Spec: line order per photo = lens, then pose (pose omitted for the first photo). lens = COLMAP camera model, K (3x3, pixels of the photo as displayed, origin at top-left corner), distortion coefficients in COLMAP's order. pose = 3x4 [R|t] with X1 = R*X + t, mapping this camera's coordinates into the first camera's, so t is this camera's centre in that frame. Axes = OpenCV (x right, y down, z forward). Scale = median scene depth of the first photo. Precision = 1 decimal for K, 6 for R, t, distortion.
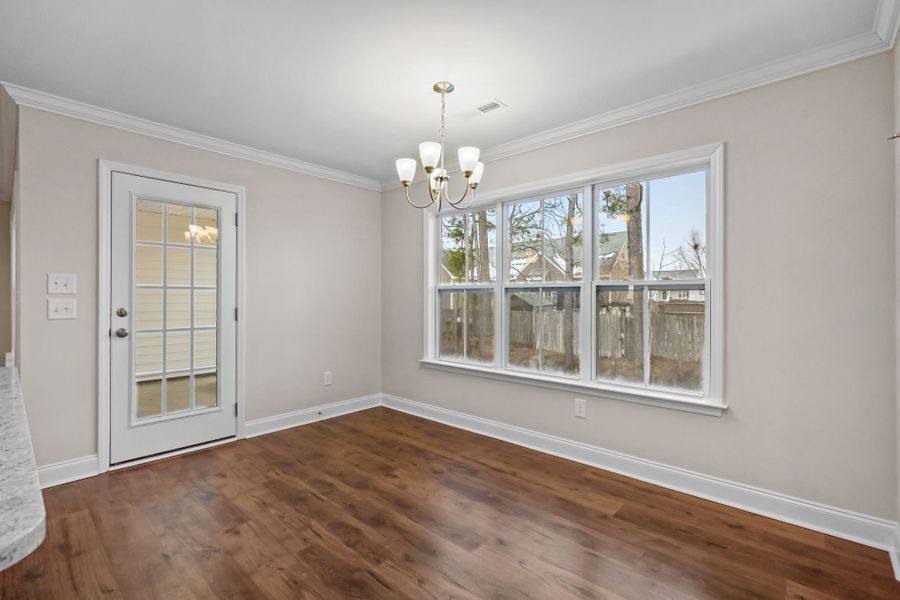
lens RADIAL K [[405.0, 0, 456.1], [0, 405.0, 300.7], [0, 0, 1]] dist [0.001022, 0.000132]
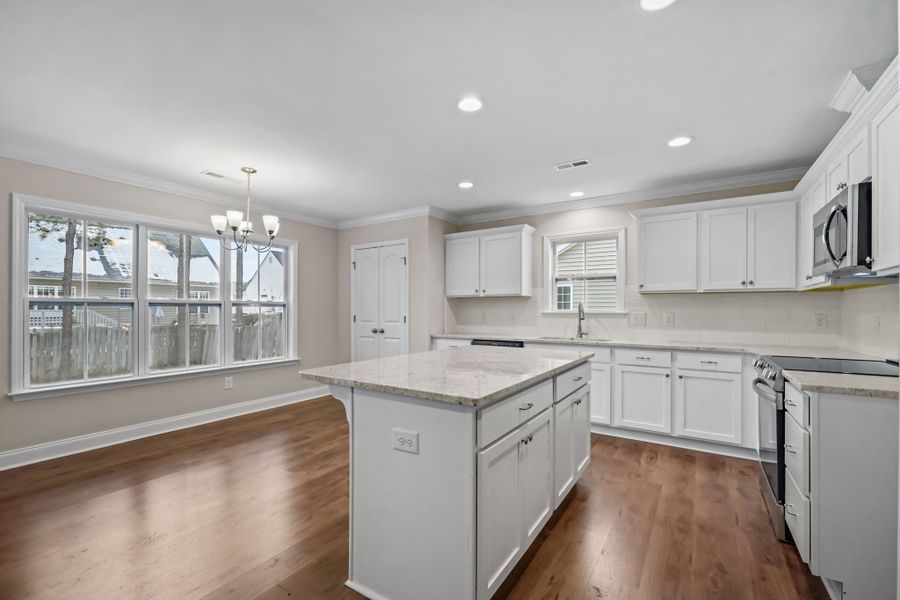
lens RADIAL K [[405.0, 0, 456.1], [0, 405.0, 300.7], [0, 0, 1]] dist [0.001022, 0.000132]
pose [[-0.183961, 0.020942, 0.982710, -1.388719], [0.003965, 0.999781, -0.020564, -0.011381], [-0.982926, 0.000113, -0.184004, 0.441569]]
